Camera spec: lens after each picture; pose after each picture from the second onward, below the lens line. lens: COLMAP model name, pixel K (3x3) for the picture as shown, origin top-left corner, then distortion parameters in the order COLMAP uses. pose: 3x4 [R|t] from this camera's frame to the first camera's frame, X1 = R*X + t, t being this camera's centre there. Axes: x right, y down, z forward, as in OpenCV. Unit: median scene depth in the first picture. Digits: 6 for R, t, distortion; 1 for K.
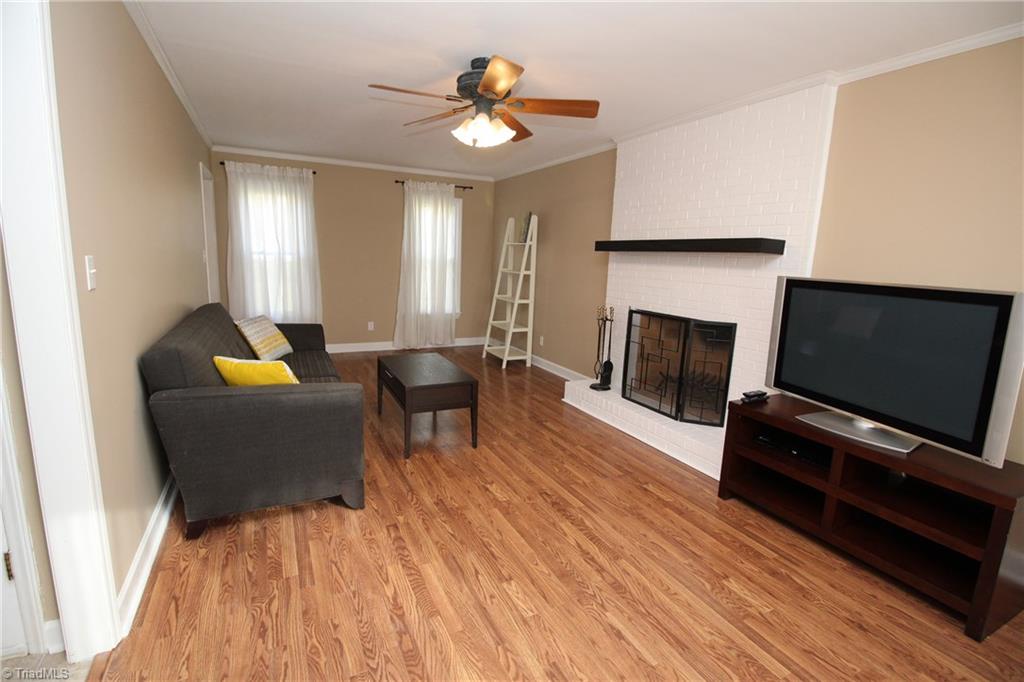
lens RADIAL K [[474.0, 0, 512.0], [0, 474.0, 341.0], [0, 0, 1]] dist [-0.015402, -0.000540]
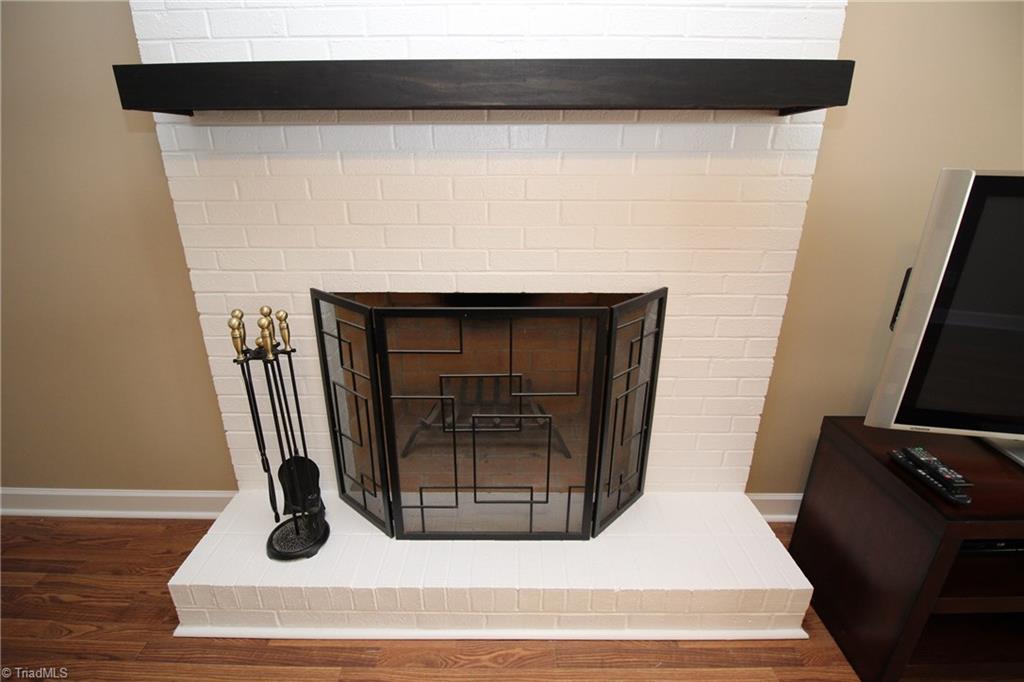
lens RADIAL K [[530.1, 0, 512.0], [0, 530.1, 341.0], [0, 0, 1]] dist [-0.024510, -0.000625]
pose [[0.454375, -0.362141, 0.813878, -0.002314], [0.168332, 0.932082, 0.320760, -0.130125], [-0.874761, -0.008743, 0.484475, 0.689459]]
